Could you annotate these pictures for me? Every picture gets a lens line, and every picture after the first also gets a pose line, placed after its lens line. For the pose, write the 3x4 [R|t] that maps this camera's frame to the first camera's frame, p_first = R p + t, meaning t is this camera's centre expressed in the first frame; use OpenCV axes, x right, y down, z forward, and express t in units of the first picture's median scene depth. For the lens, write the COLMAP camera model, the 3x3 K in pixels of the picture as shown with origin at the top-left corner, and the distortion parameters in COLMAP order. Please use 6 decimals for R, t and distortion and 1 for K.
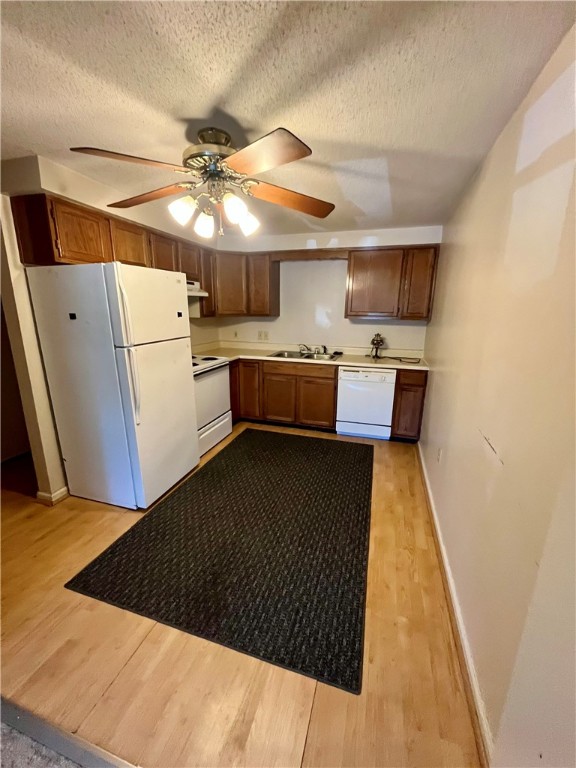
lens RADIAL K [[313.4, 0, 288.0], [0, 313.4, 384.0], [0, 0, 1]] dist [-0.001748, -0.000001]
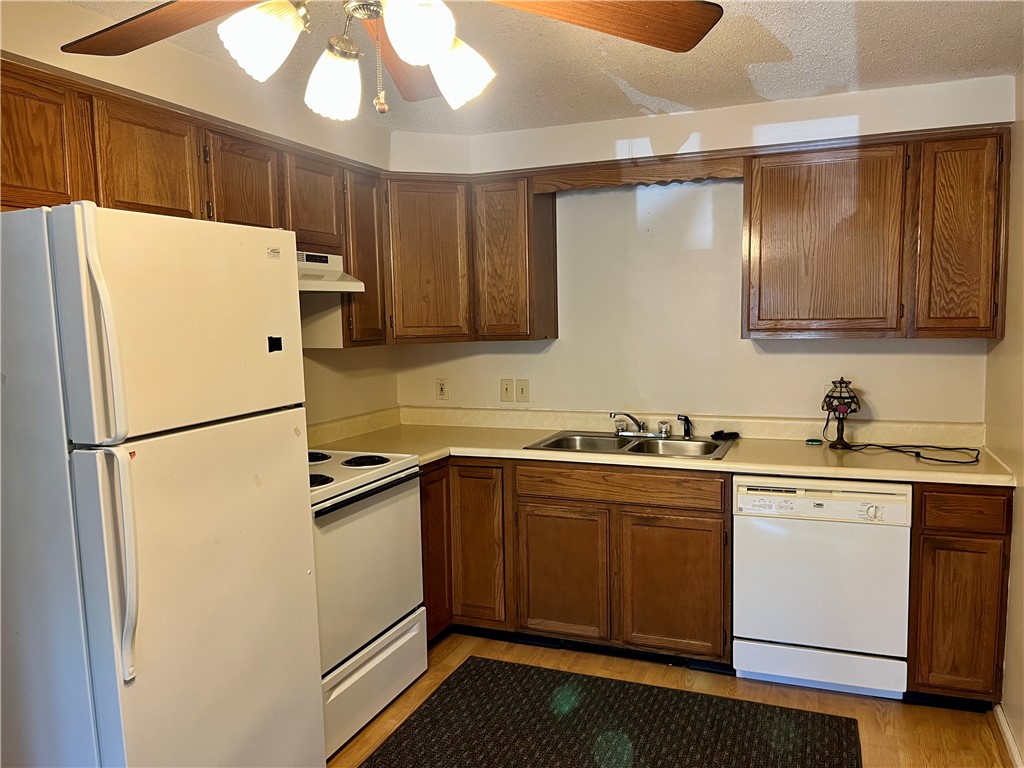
lens RADIAL K [[777.0, 0, 512.0], [0, 777.0, 384.0], [0, 0, 1]] dist [0.031052, -0.003676]
pose [[0.996131, -0.023429, -0.084701, -0.005096], [0.010597, 0.988797, -0.148887, -0.030807], [0.087241, 0.147414, 0.985220, 0.116275]]
